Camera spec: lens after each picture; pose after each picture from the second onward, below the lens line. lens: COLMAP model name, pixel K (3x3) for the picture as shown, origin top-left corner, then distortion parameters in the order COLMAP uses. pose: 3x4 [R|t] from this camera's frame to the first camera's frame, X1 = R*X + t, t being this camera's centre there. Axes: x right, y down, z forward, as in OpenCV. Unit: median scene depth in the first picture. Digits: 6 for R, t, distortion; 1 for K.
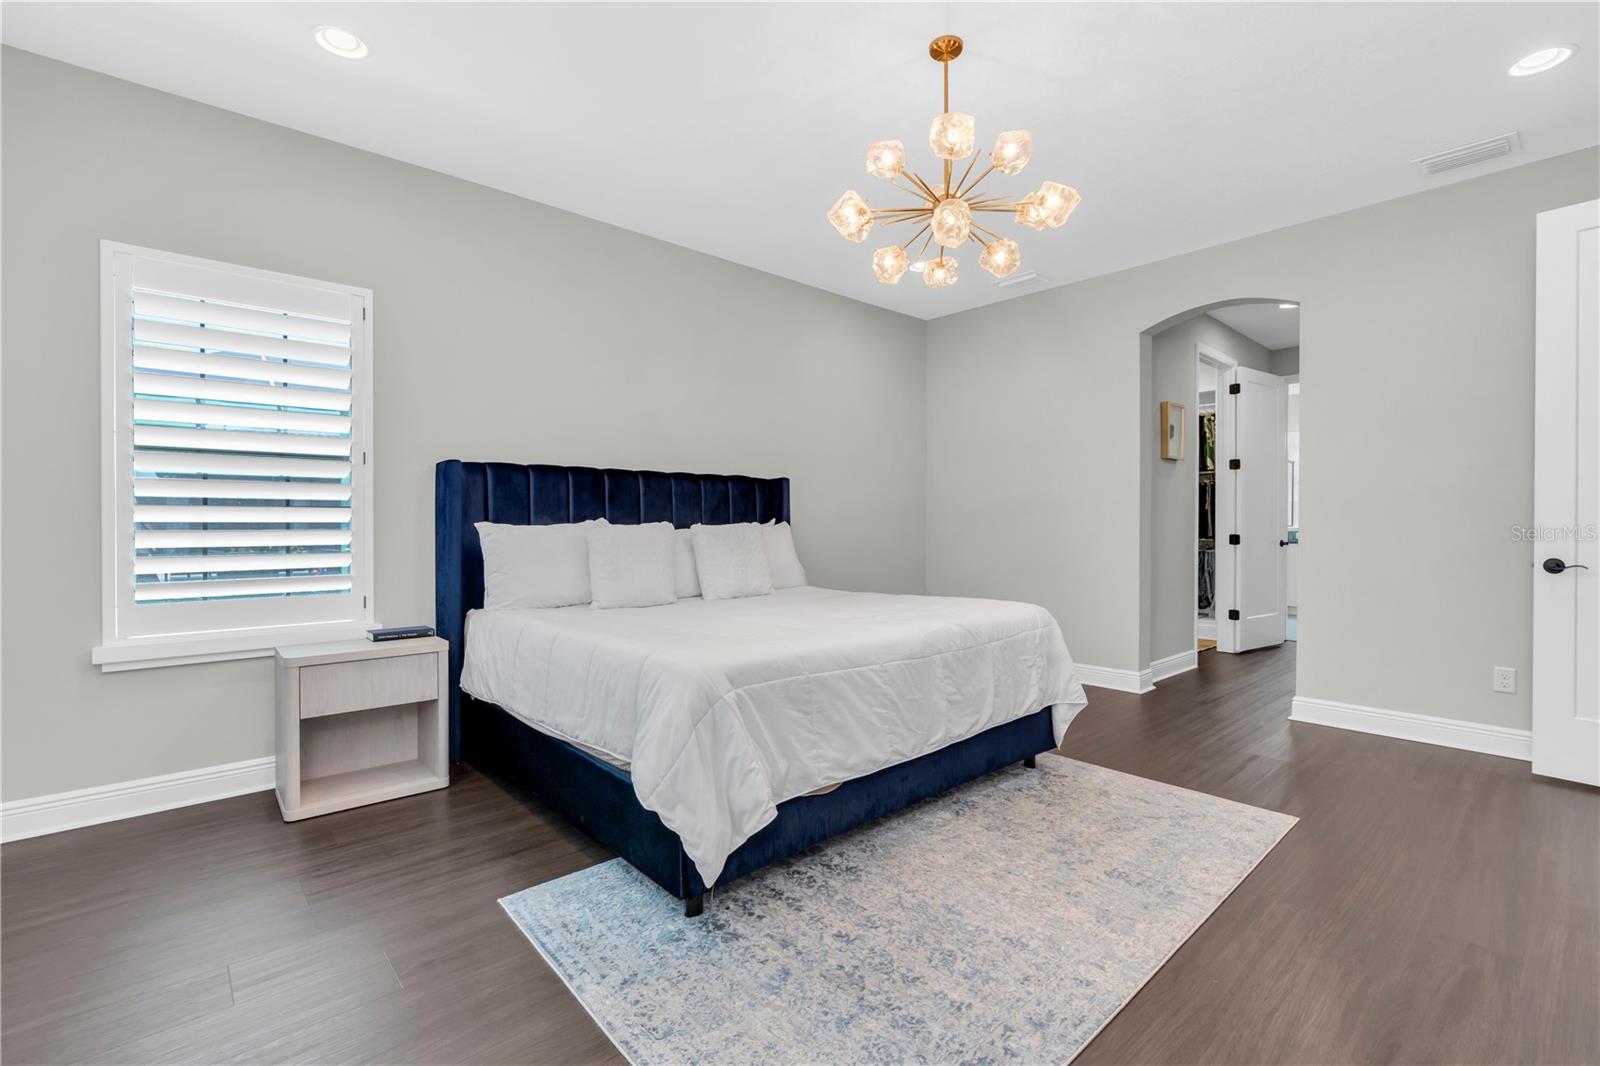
lens RADIAL K [[713.5, 0, 801.8], [0, 713.5, 528.4], [0, 0, 1]] dist [-0.004585, -0.000271]
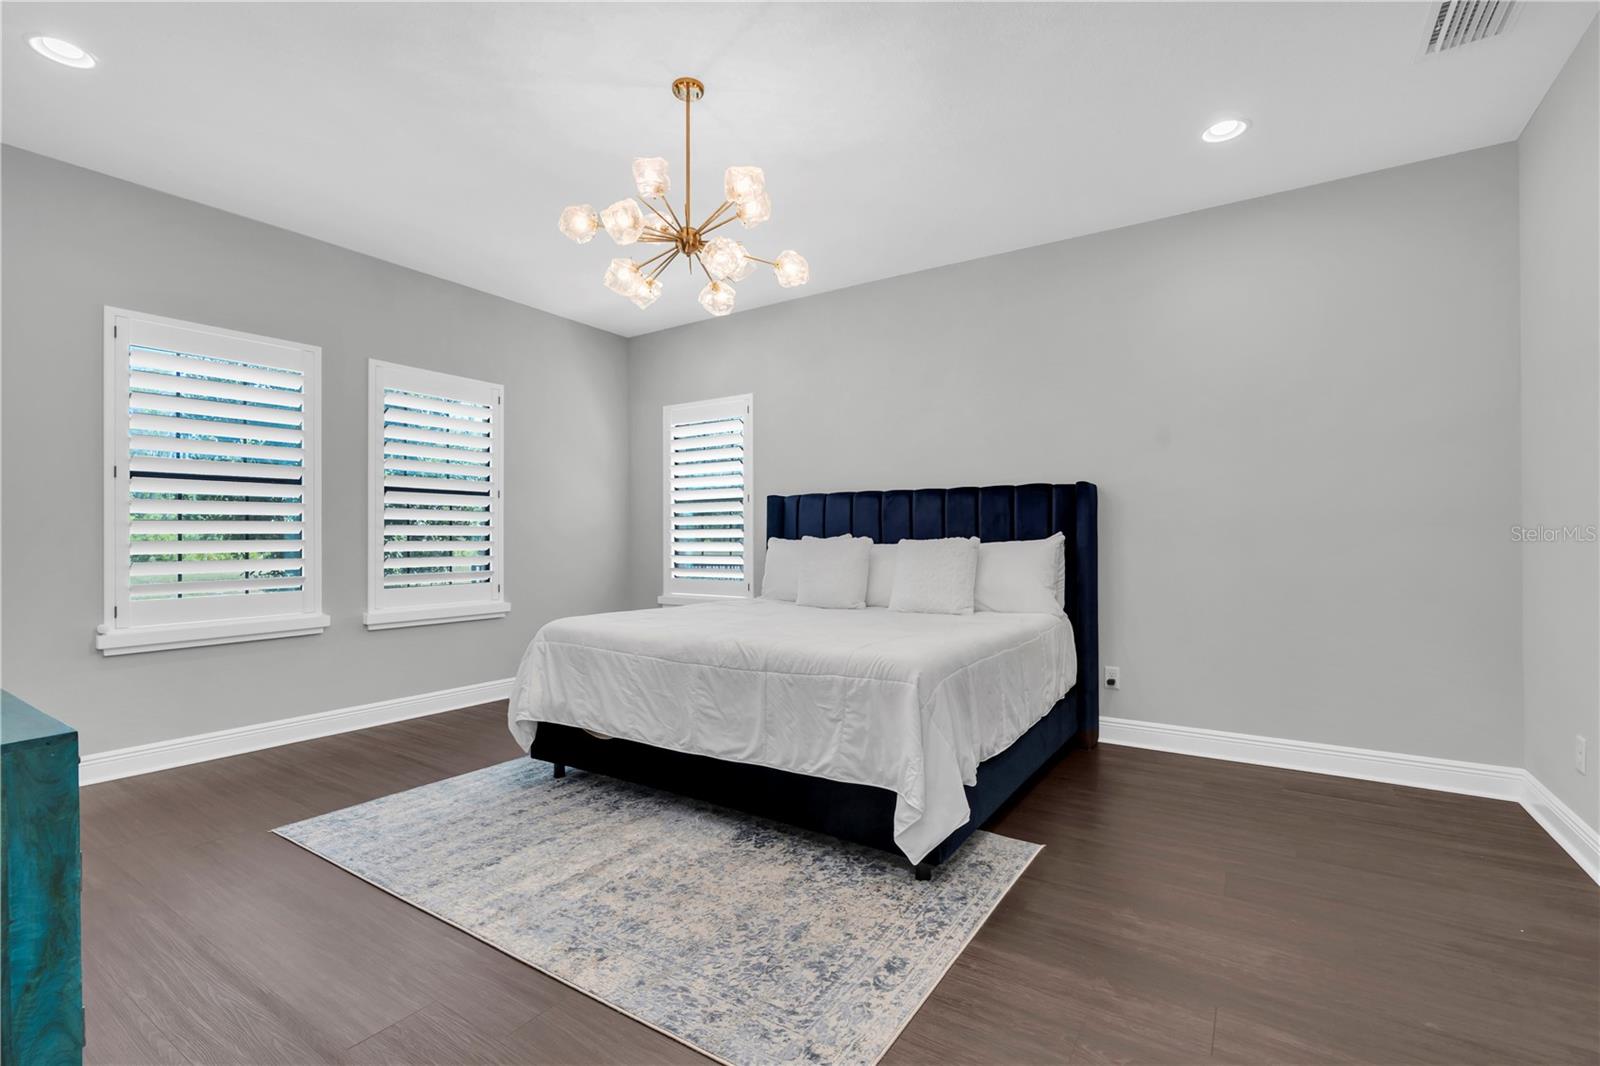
lens RADIAL K [[713.5, 0, 802.3], [0, 713.5, 537.9], [0, 0, 1]] dist [-0.004585, -0.000271]
pose [[0.254714, -0.001180, -0.967016, 1.116347], [-0.005816, 0.999979, -0.002752, -0.005347], [0.966999, 0.006325, 0.254702, 0.795097]]
